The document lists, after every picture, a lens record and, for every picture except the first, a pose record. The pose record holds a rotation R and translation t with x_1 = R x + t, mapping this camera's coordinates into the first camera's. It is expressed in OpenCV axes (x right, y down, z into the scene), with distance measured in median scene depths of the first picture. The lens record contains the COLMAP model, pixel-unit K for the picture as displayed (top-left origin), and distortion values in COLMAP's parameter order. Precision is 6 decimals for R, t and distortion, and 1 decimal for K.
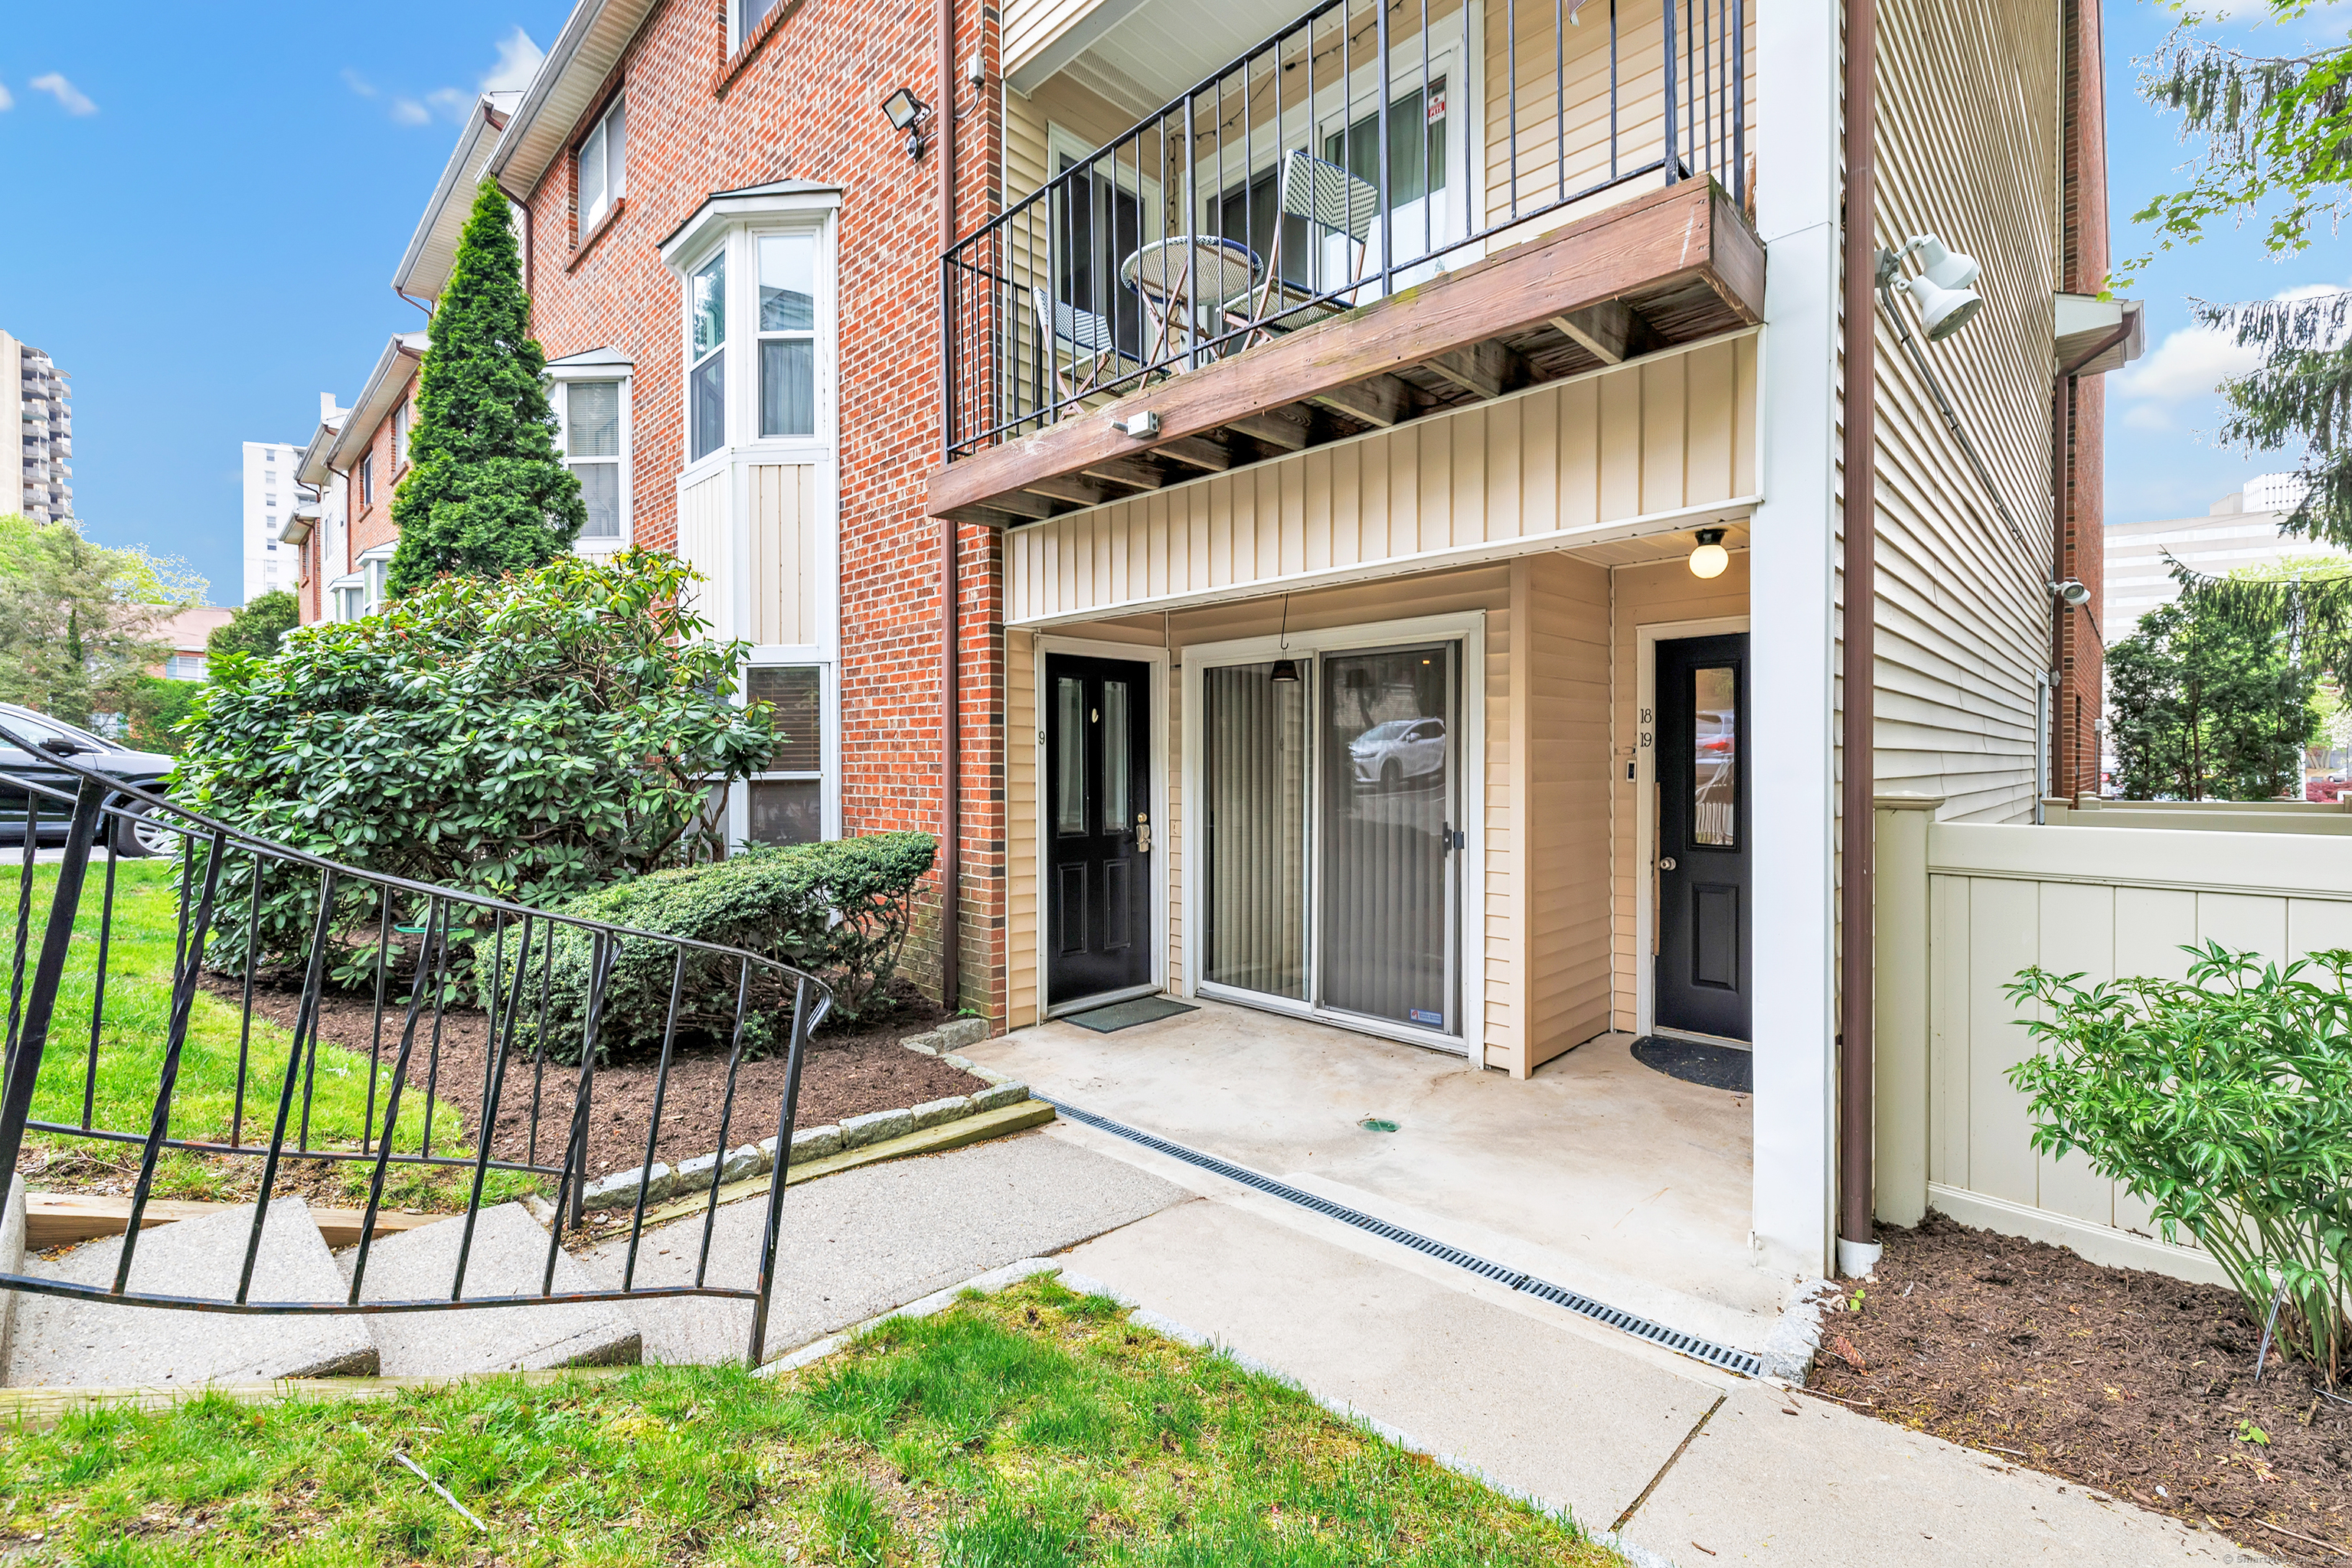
lens RADIAL K [[1004.8, 0, 1177.4], [0, 1004.8, 781.0], [0, 0, 1]] dist [-0.000559, -0.000413]
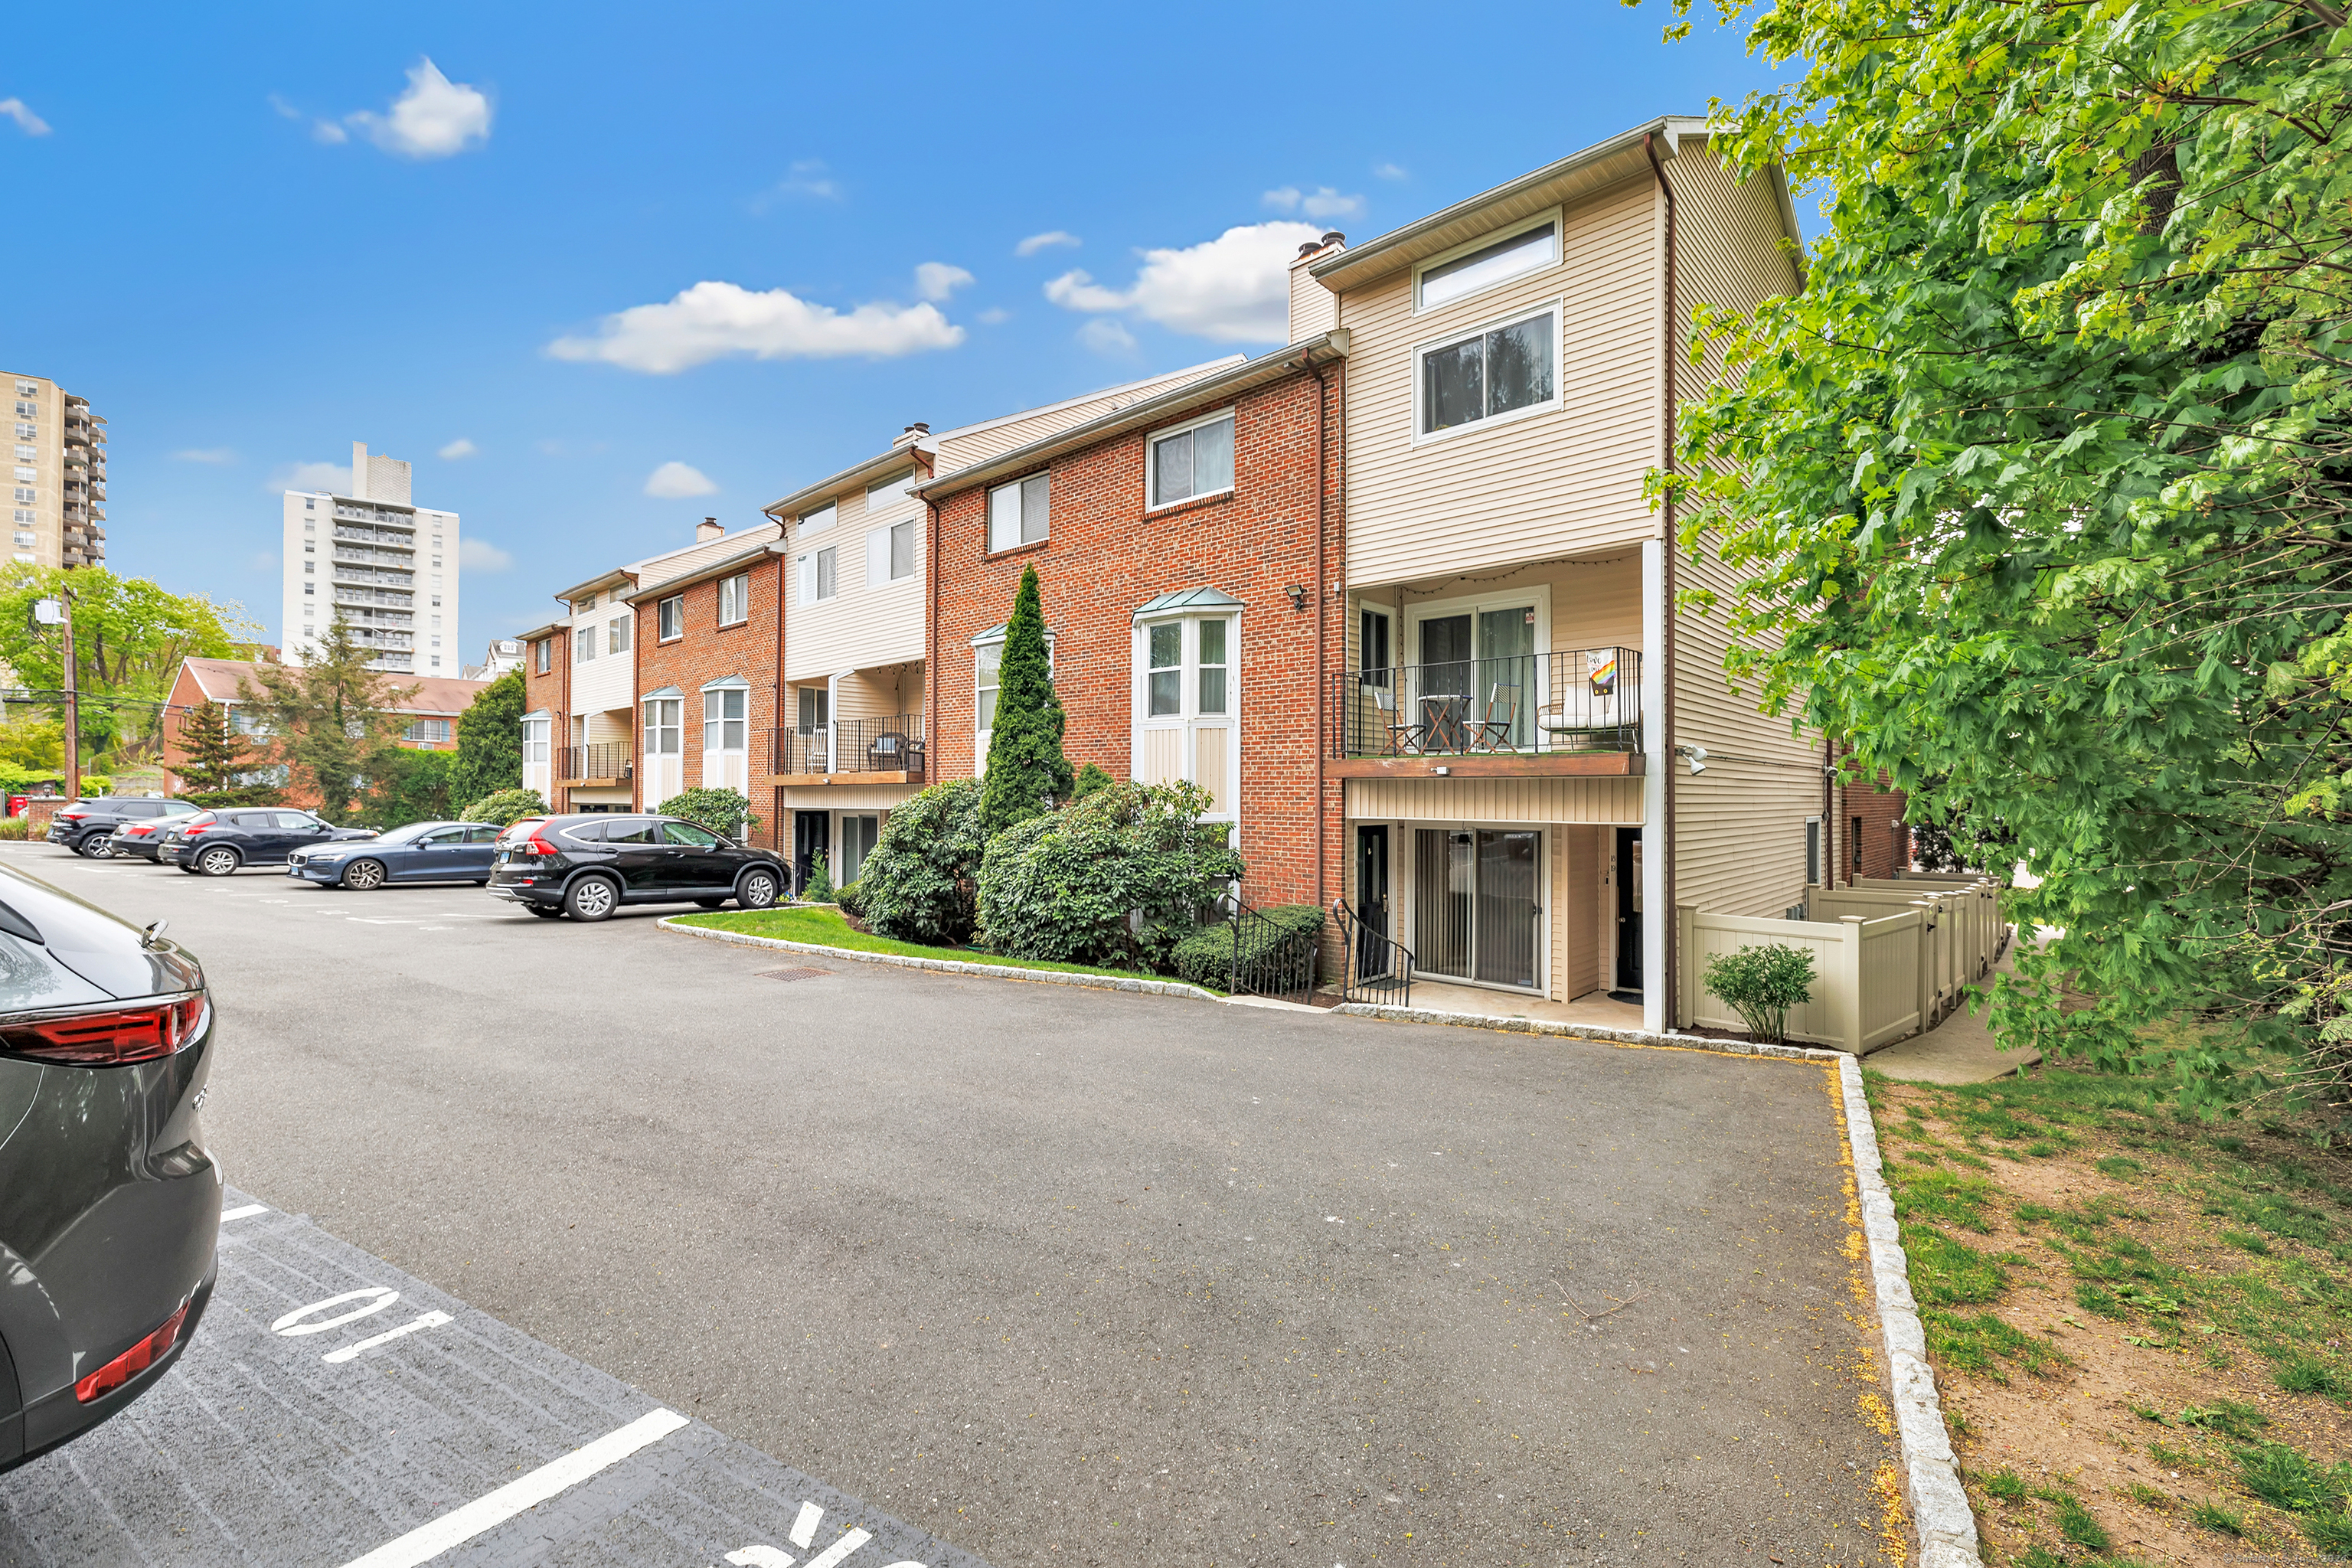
lens RADIAL K [[1004.8, 0, 1173.9], [0, 1004.8, 785.9], [0, 0, 1]] dist [-0.000559, -0.000413]
pose [[0.999620, 0.006682, 0.026759, -0.623119], [-0.005961, 0.999619, -0.026941, -0.158753], [-0.026929, 0.026771, 0.999279, -1.322895]]
